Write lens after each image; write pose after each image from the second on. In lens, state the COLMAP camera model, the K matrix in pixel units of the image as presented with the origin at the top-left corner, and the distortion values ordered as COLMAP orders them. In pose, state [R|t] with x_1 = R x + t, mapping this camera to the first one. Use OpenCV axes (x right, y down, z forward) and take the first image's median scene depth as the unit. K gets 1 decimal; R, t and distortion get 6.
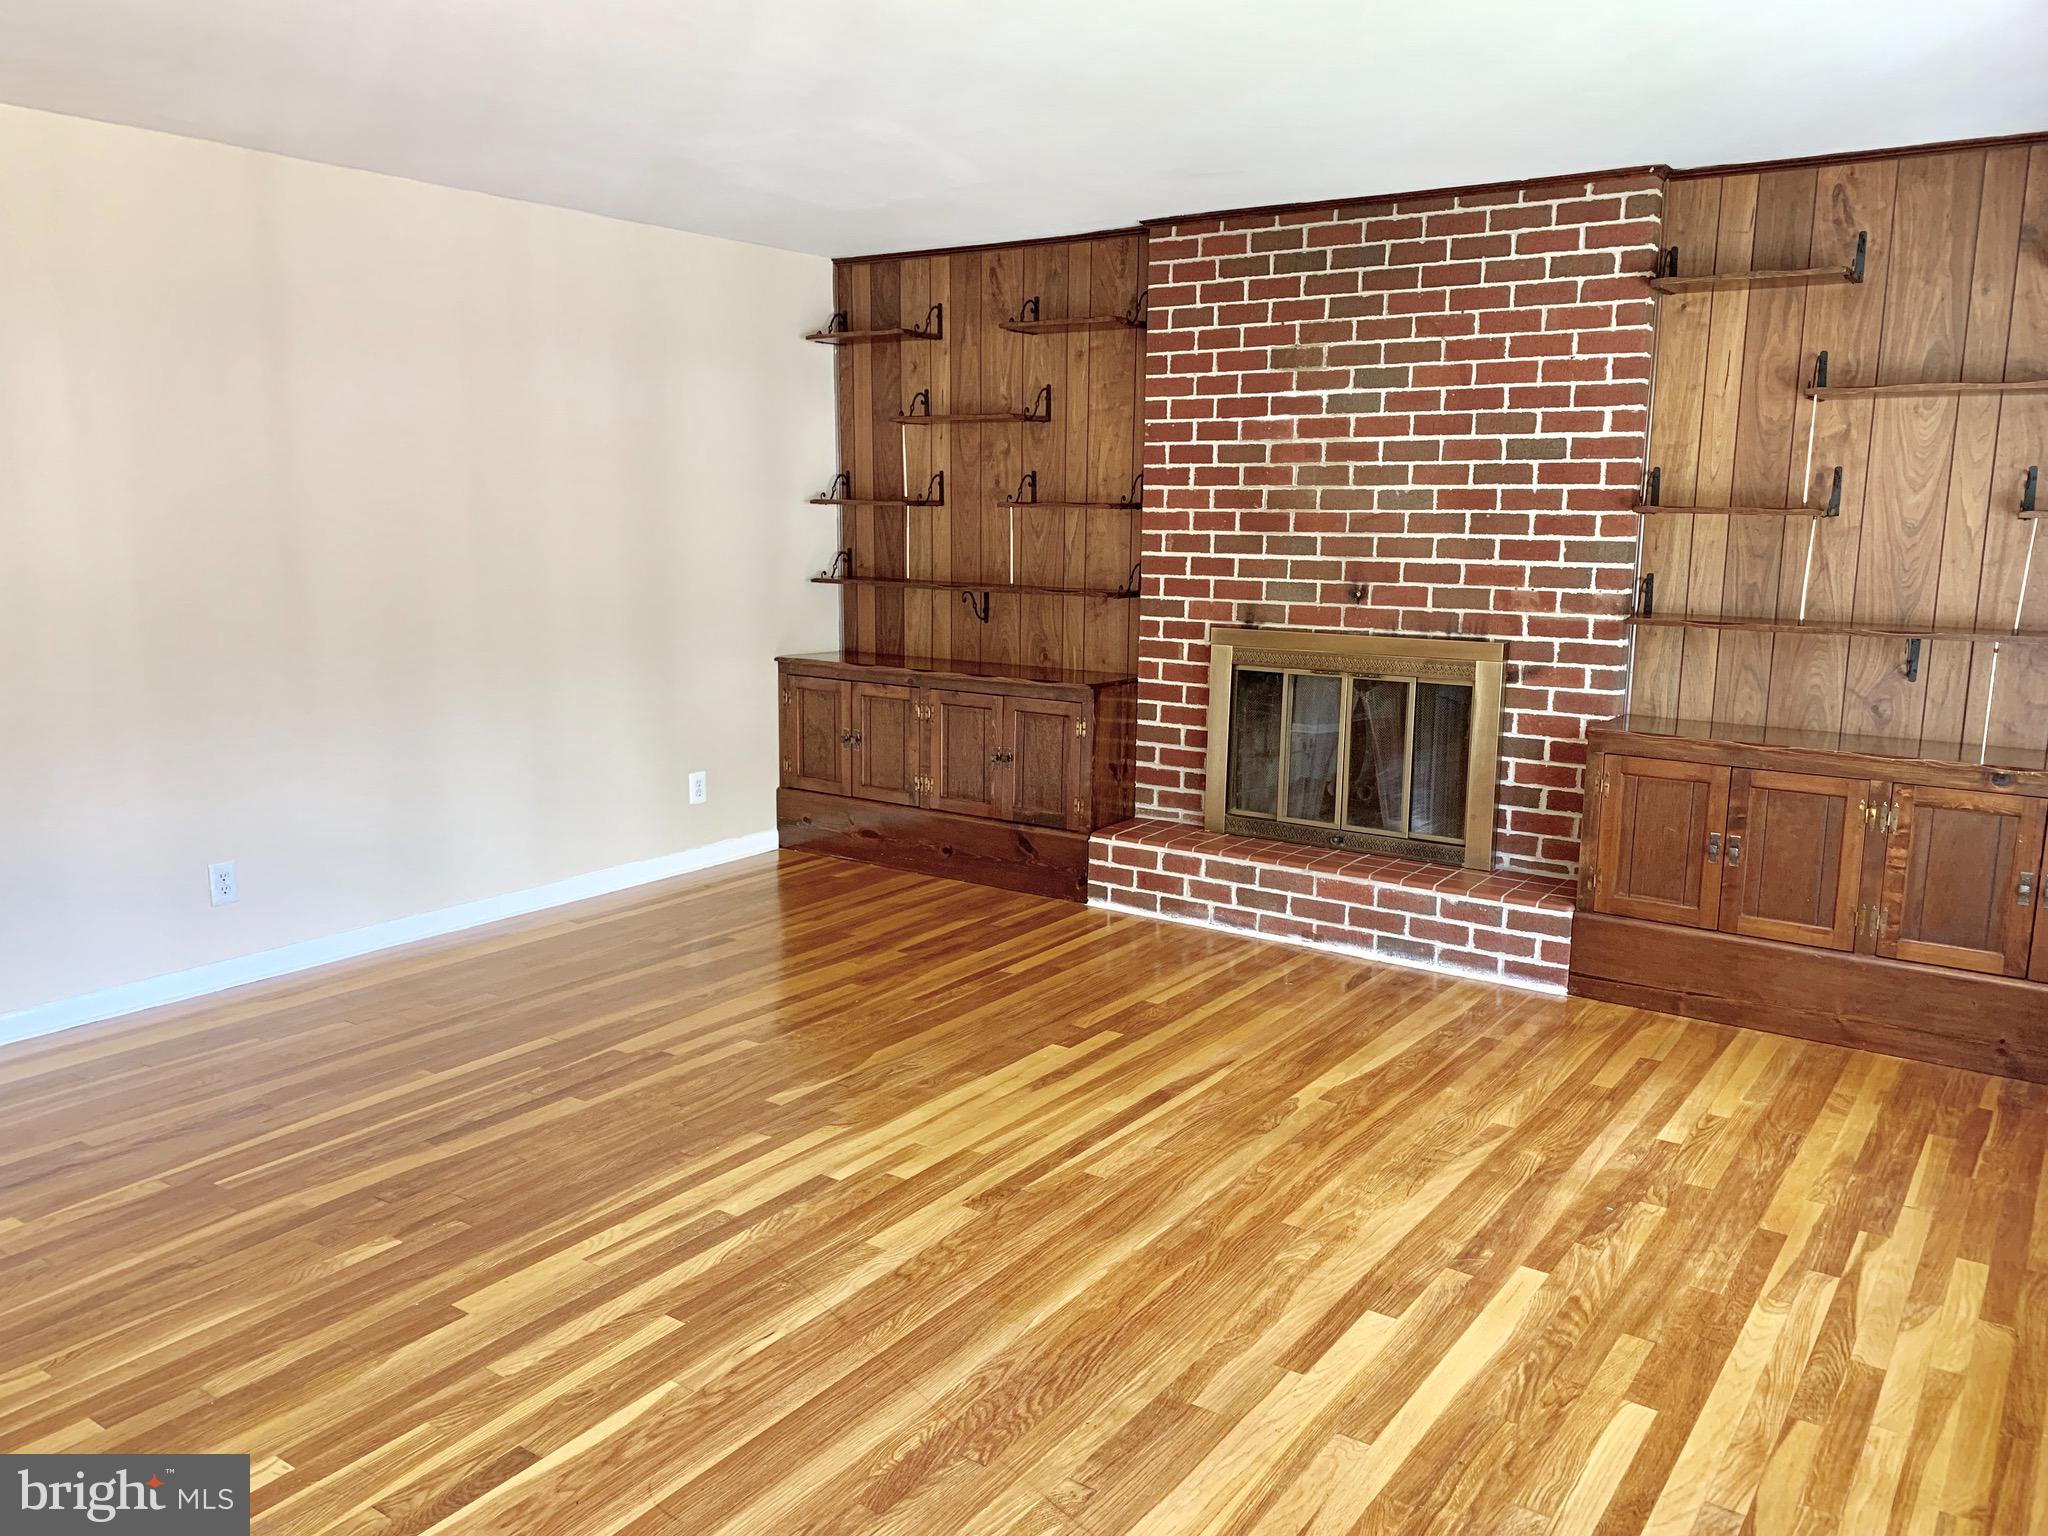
lens RADIAL K [[1564.1, 0, 1024.0], [0, 1564.1, 768.0], [0, 0, 1]] dist [0.104500, -0.203051]
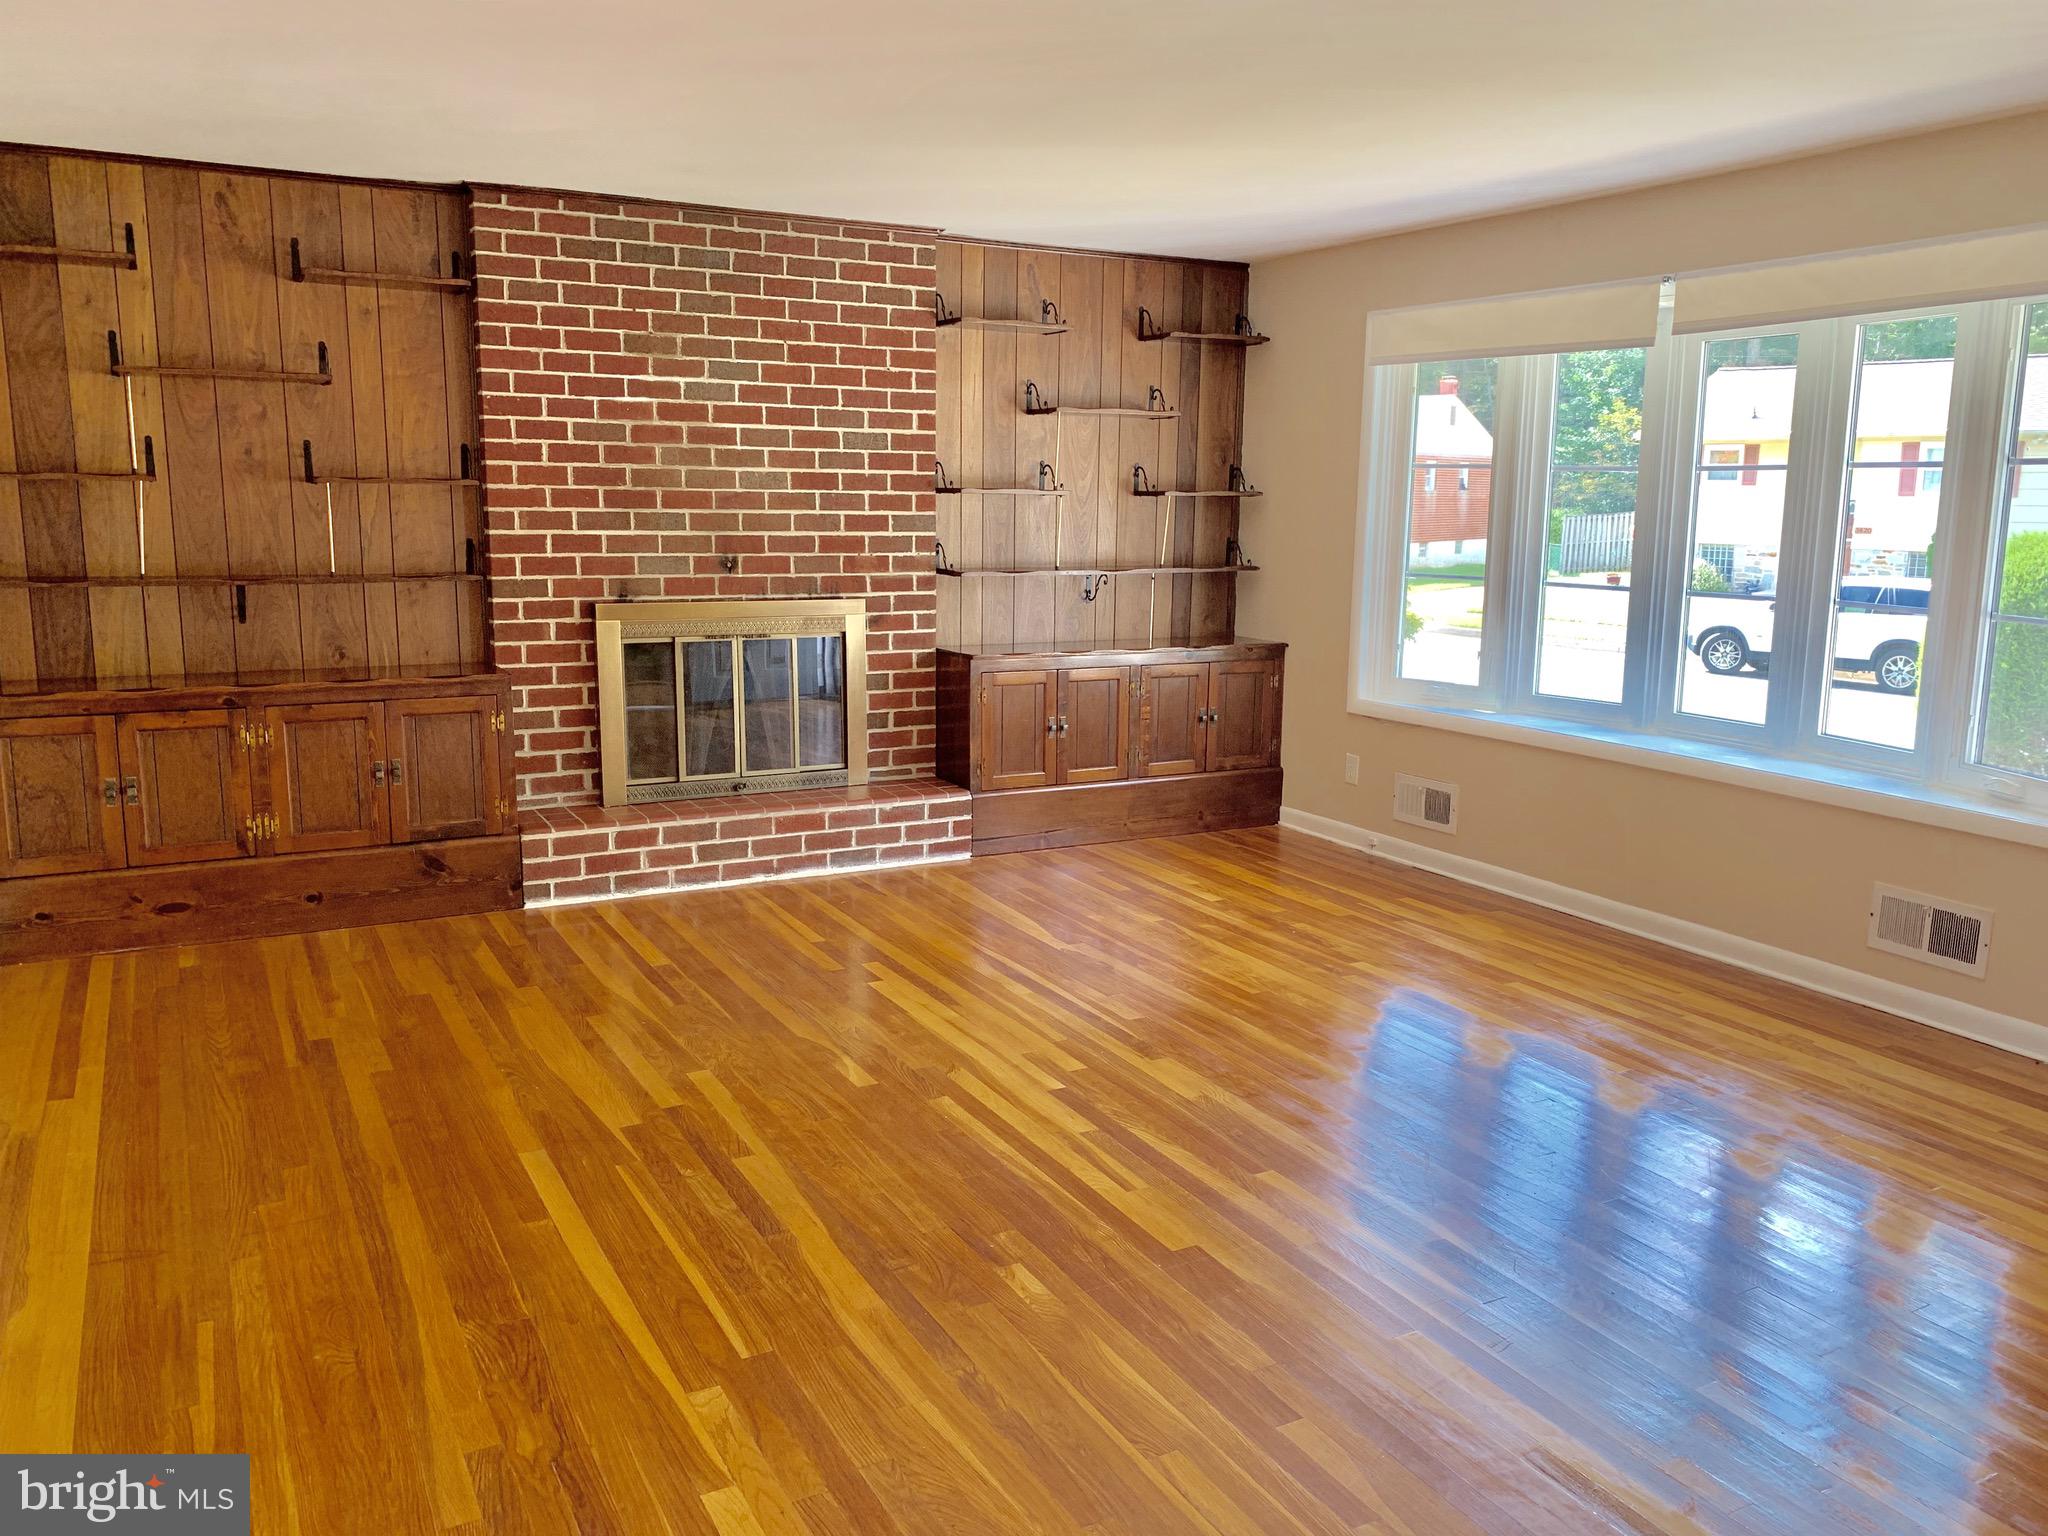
lens RADIAL K [[1557.3, 0, 1045.4], [0, 1557.3, 763.7], [0, 0, 1]] dist [0.103185, -0.172685]
pose [[0.435308, -0.158748, 0.886175, -0.728413], [0.143018, 0.984025, 0.106023, -0.060143], [-0.888849, 0.080587, 0.451058, 0.327314]]
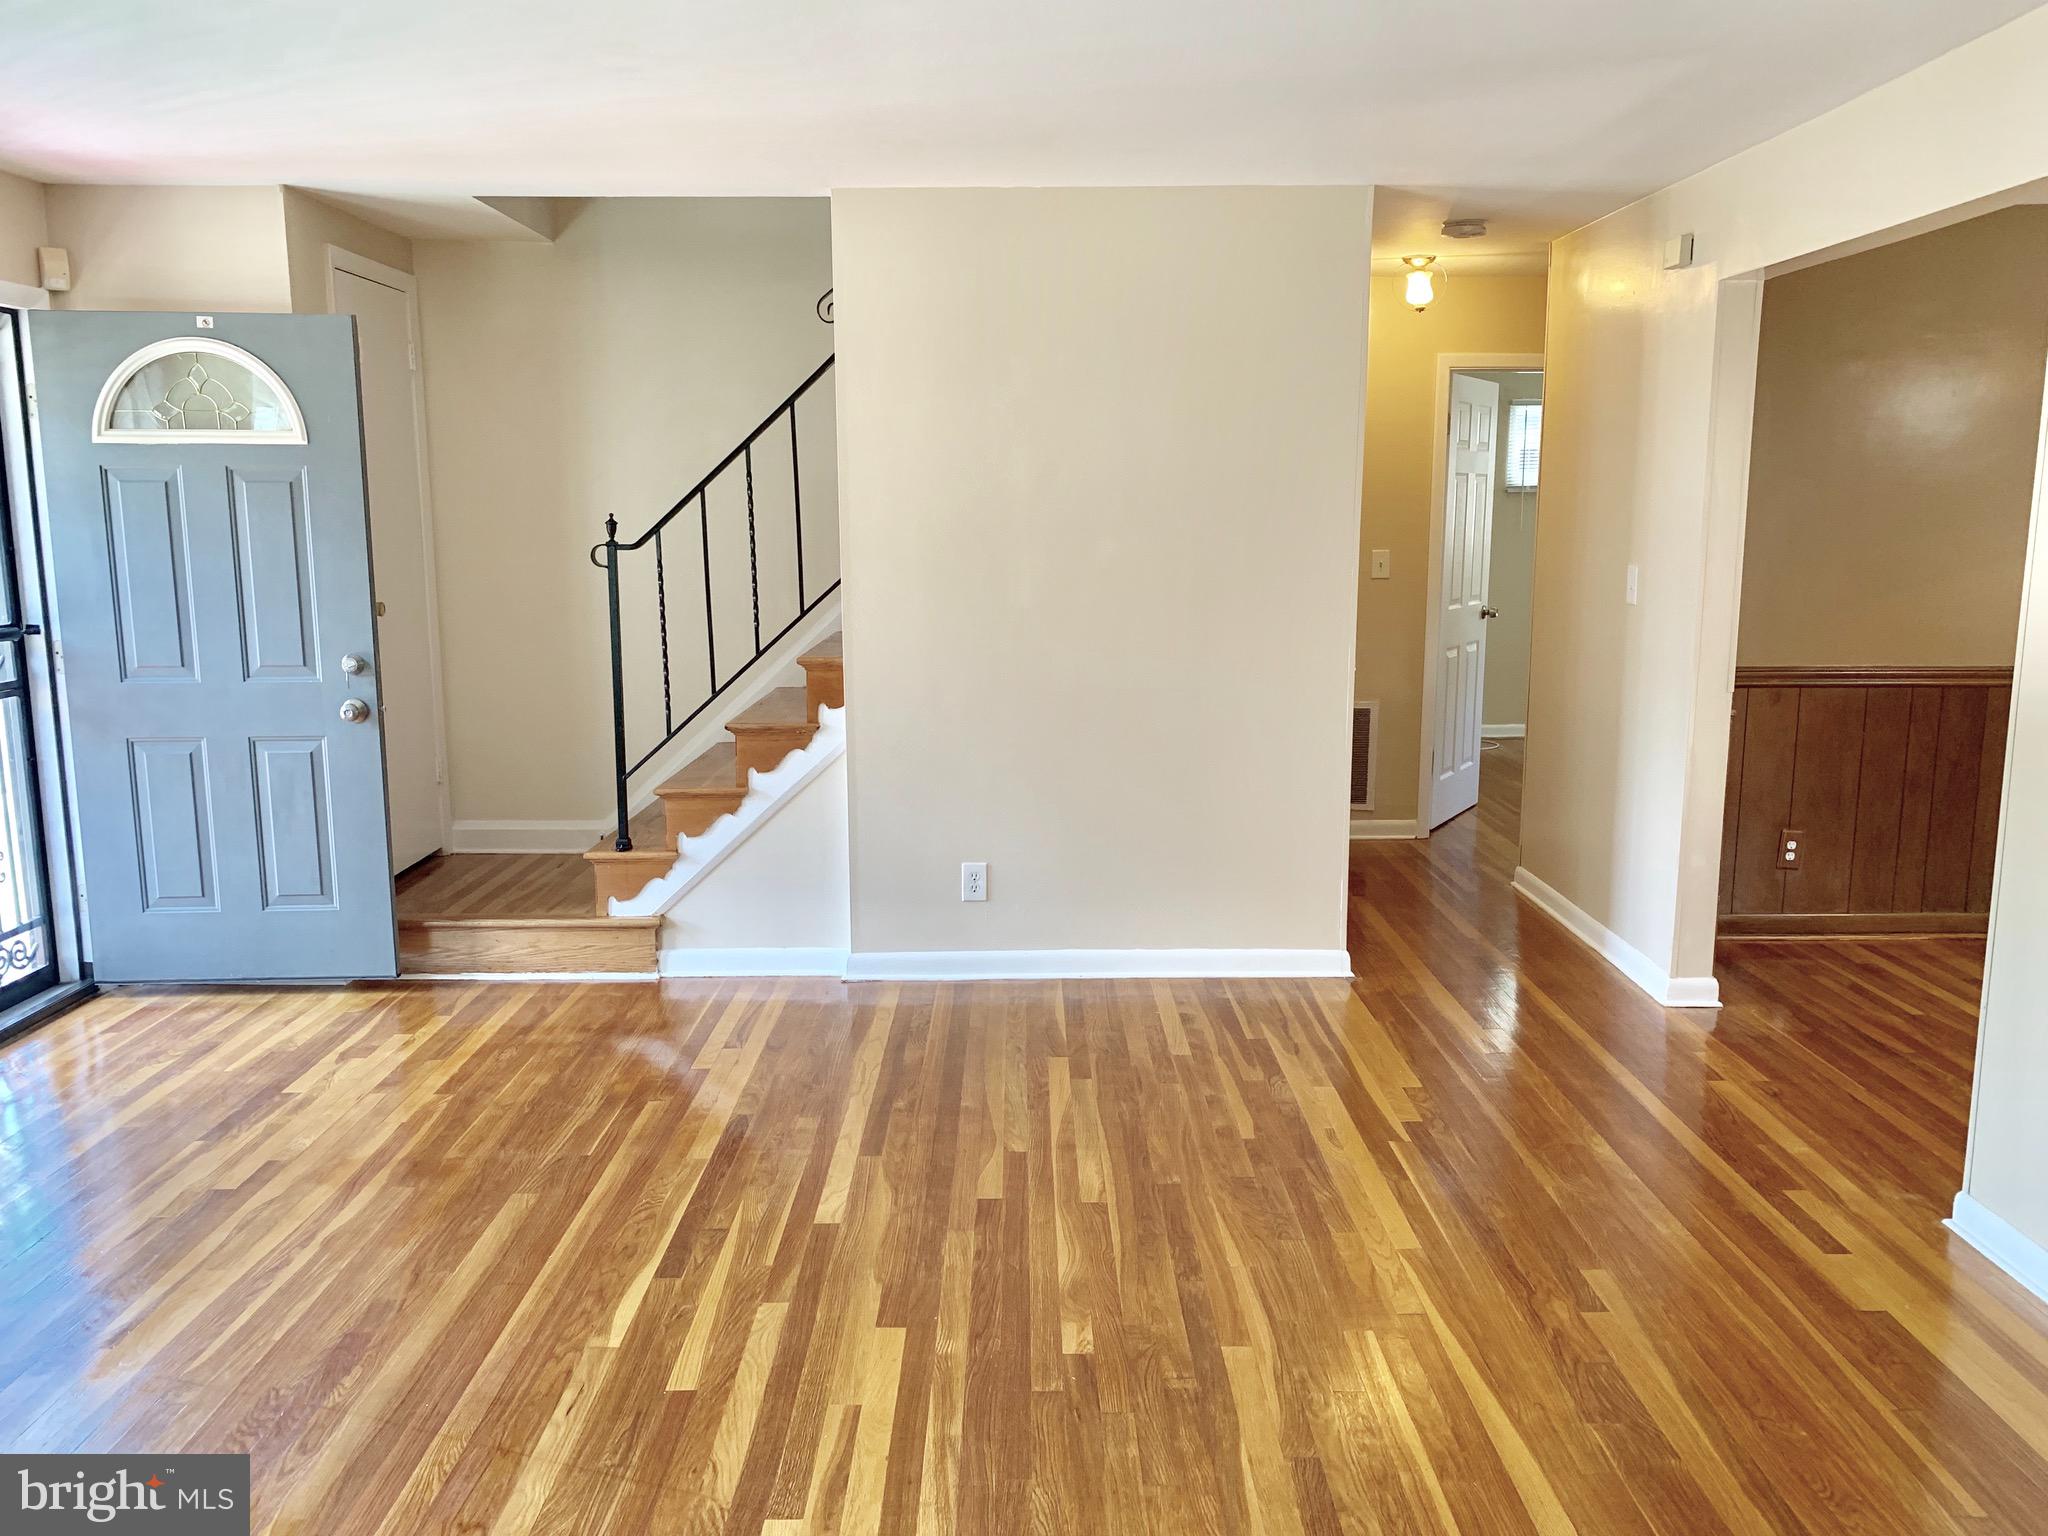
lens RADIAL K [[1564.1, 0, 1024.0], [0, 1564.1, 768.0], [0, 0, 1]] dist [0.104500, -0.203051]
pose [[-0.819360, 0.094510, -0.565435, 0.063322], [-0.097763, 0.948834, 0.300260, -0.175301], [0.564882, 0.301300, -0.768197, 0.972134]]
